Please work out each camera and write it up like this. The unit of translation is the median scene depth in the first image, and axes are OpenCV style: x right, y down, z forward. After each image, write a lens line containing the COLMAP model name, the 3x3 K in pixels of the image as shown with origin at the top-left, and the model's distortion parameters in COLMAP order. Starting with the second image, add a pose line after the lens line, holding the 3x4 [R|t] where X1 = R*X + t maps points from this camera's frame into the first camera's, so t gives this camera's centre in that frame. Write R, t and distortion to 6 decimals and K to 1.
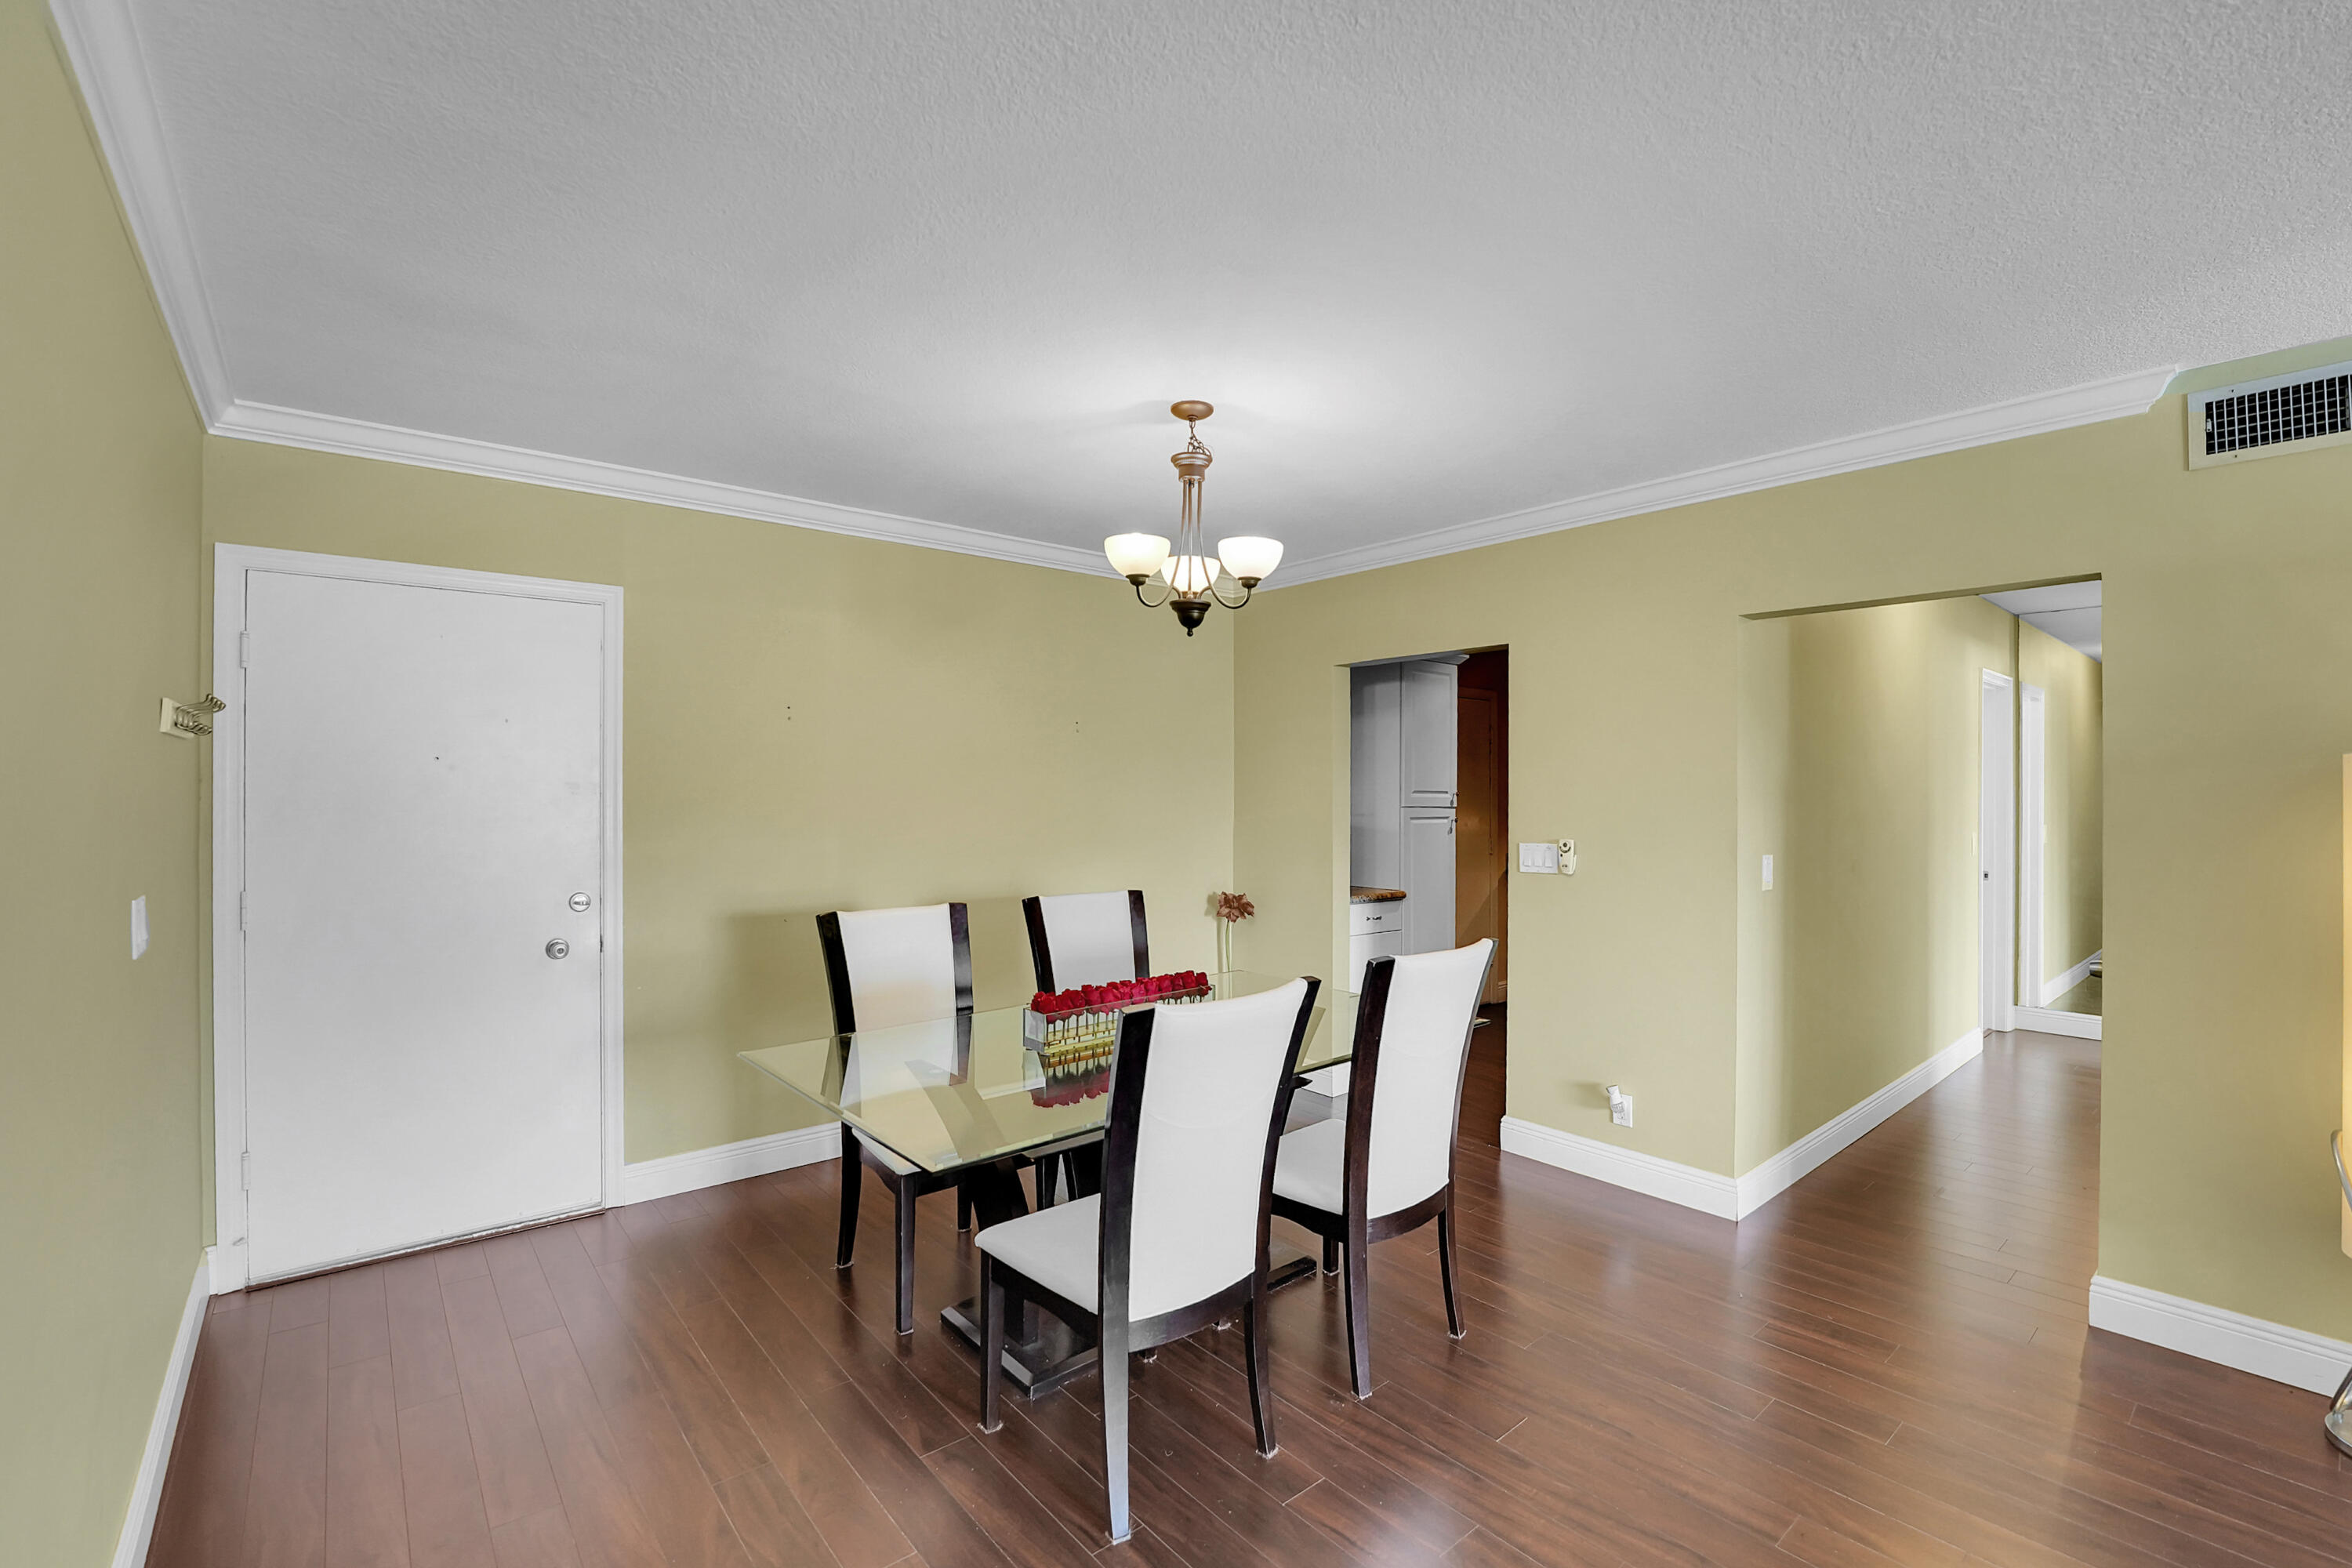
lens RADIAL K [[1021.2, 0, 1171.4], [0, 1021.2, 789.6], [0, 0, 1]] dist [-0.023080, -0.000162]
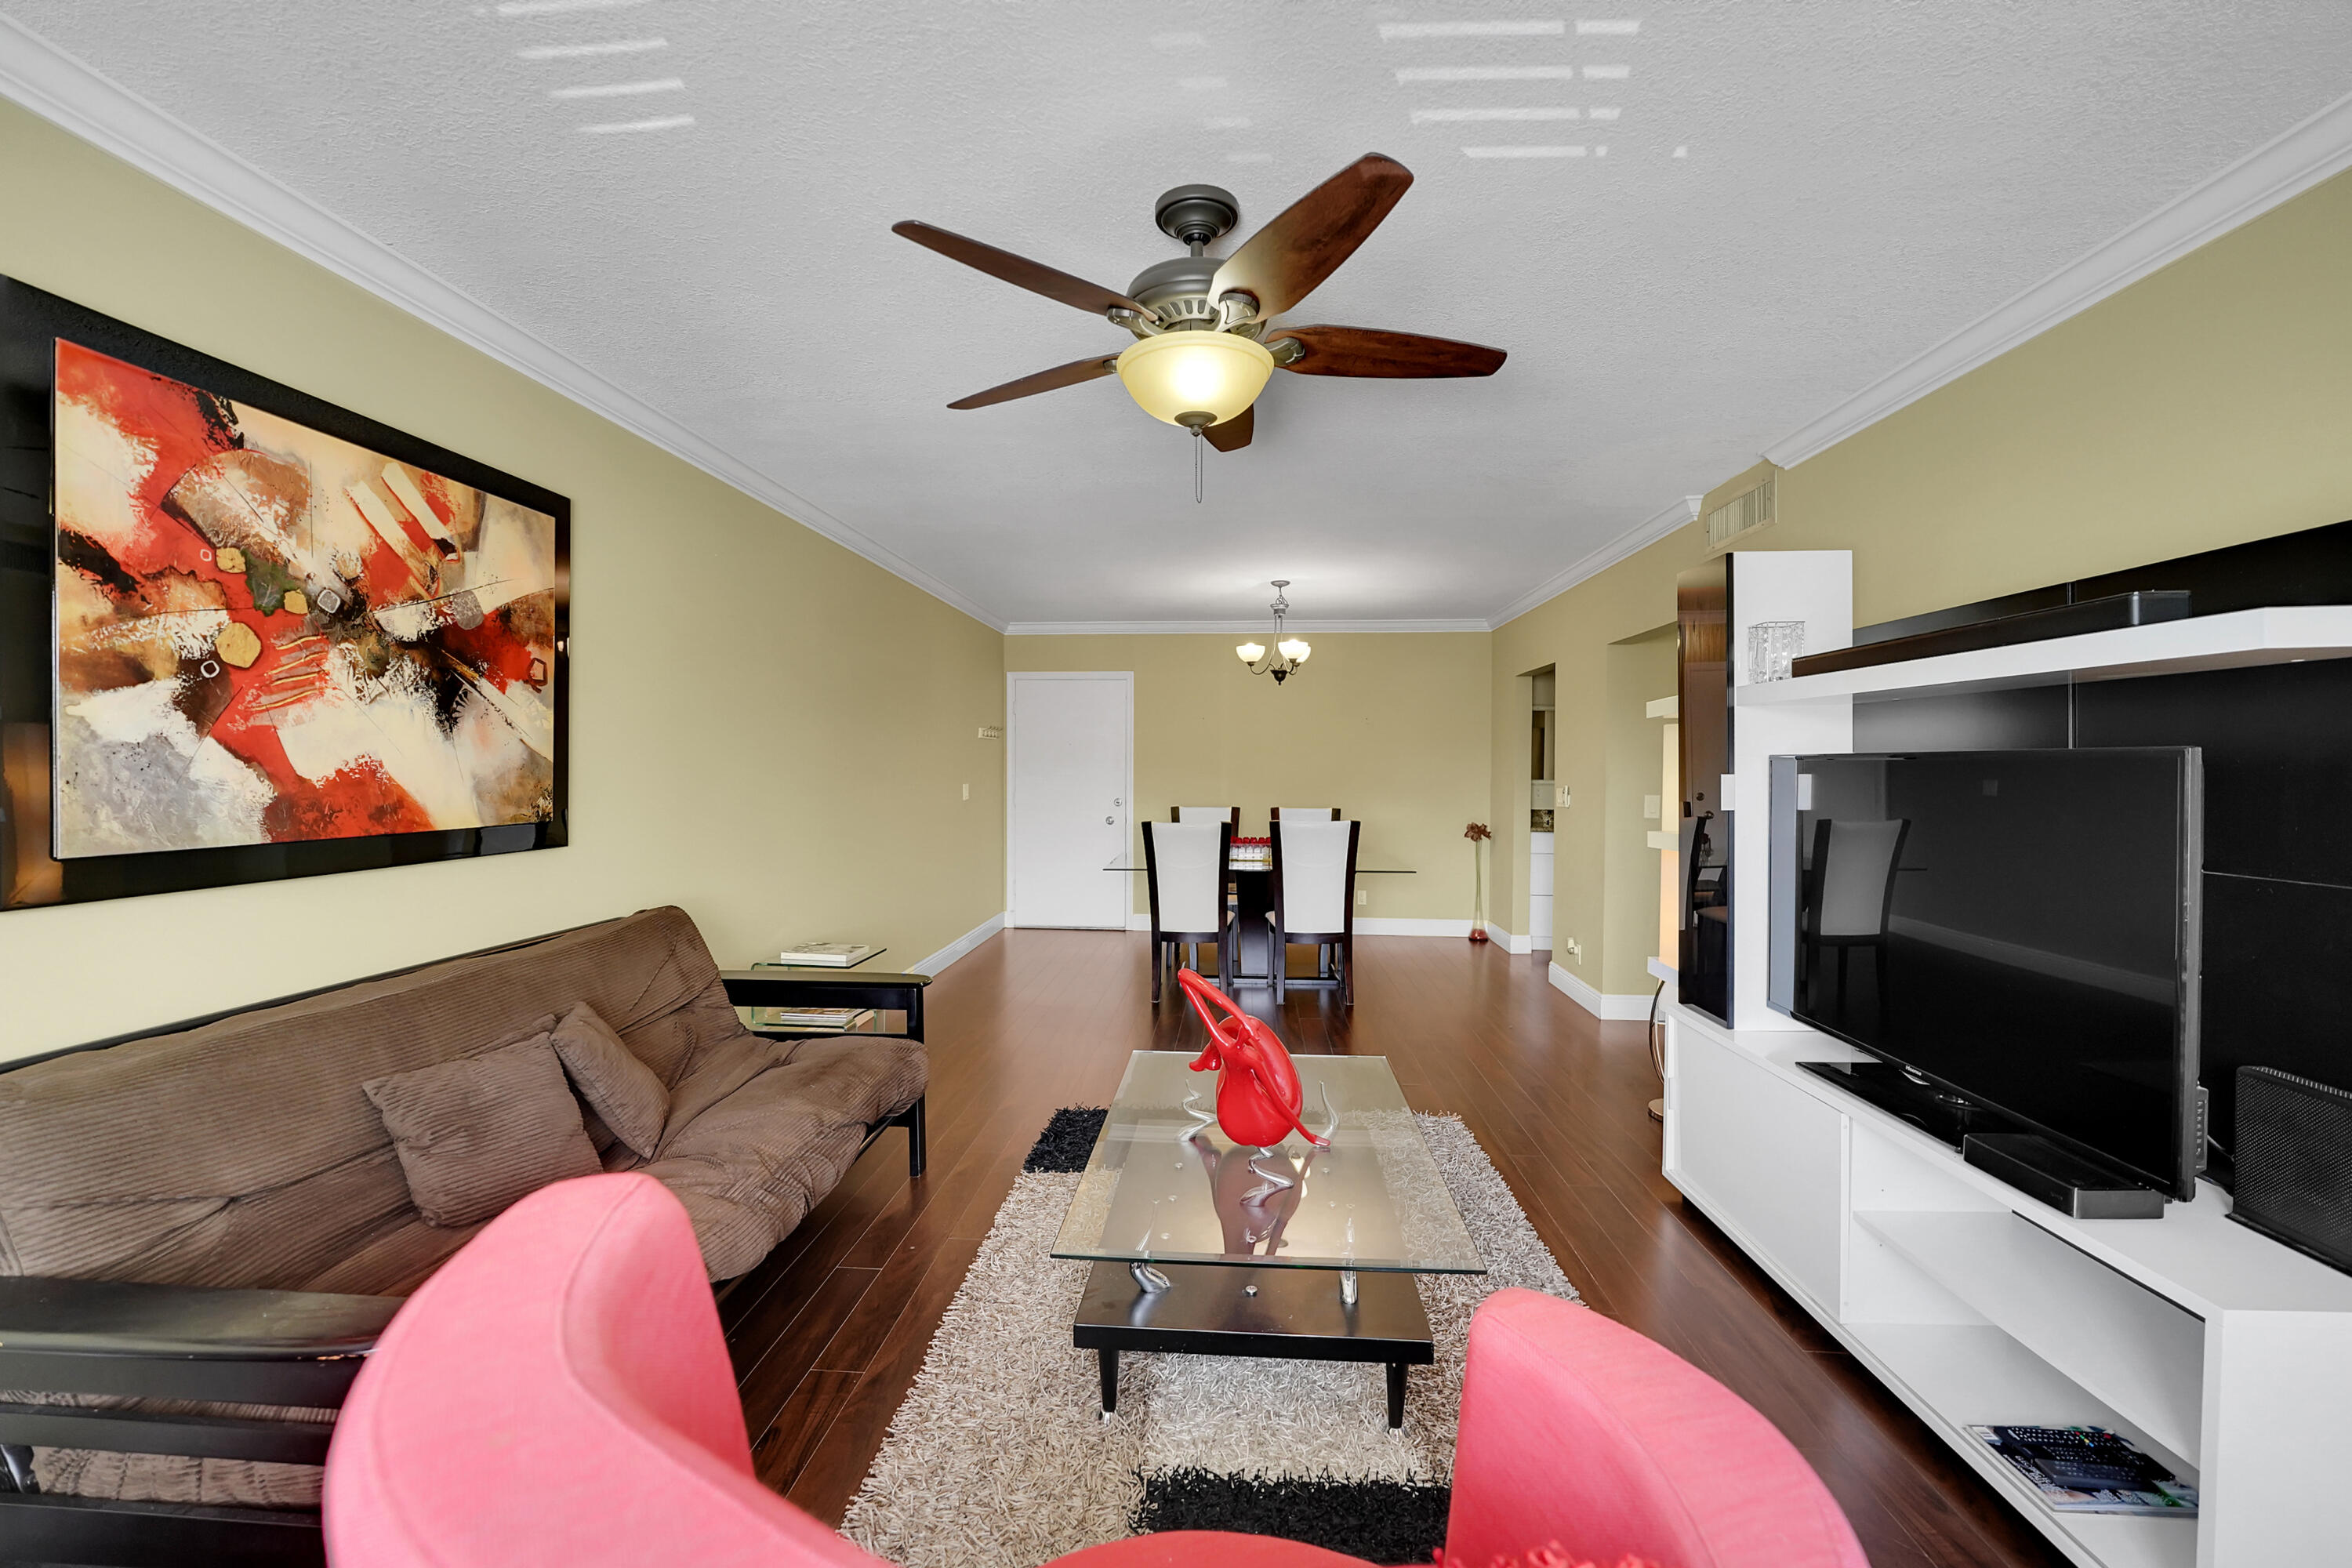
lens RADIAL K [[973.6, 0, 1151.5], [0, 973.6, 782.3], [0, 0, 1]] dist [-0.023187, 0.000034]
pose [[0.700546, 0.013275, -0.713484, 1.165857], [-0.001447, 0.999851, 0.017182, 0.021679], [0.713606, -0.011004, 0.700461, -0.601501]]
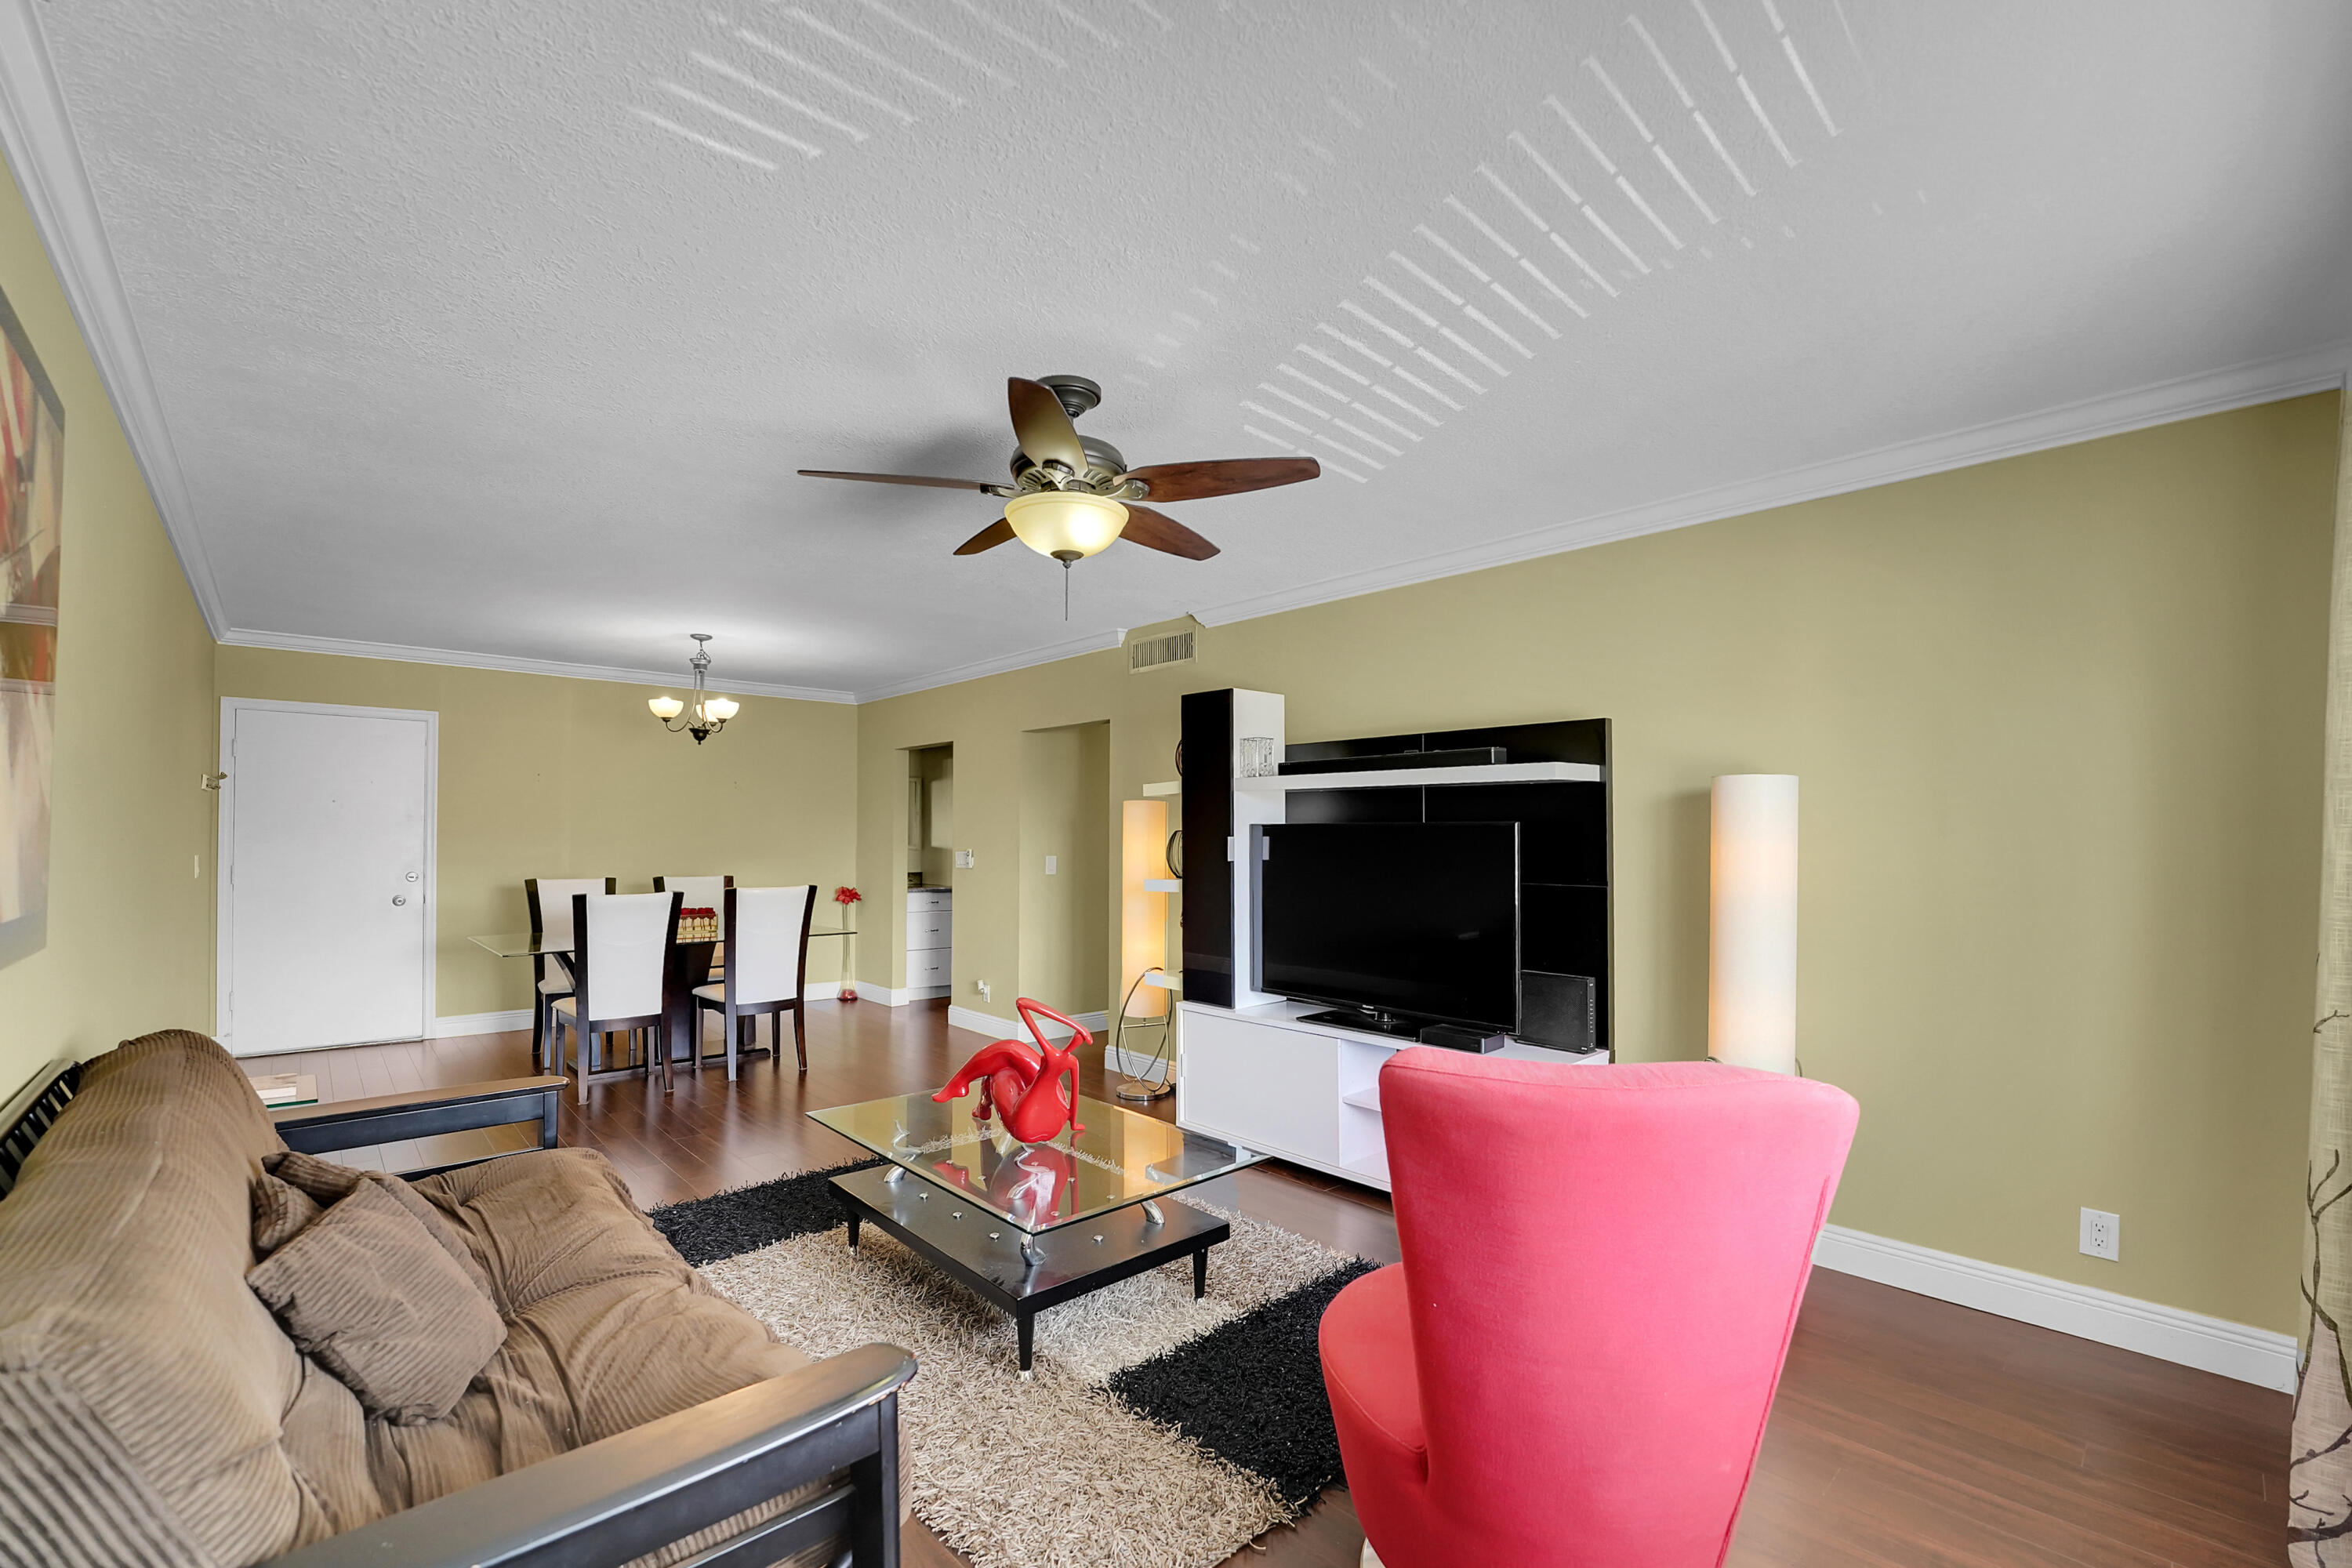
lens RADIAL K [[1011.9, 0, 1184.3], [0, 1011.9, 831.6], [0, 0, 1]] dist [-0.018009, 0.000028]
pose [[0.999299, 0.004271, 0.037205, 0.812465], [-0.004105, 0.999981, -0.004520, 0.027531], [-0.037224, 0.004364, 0.999297, -0.957226]]
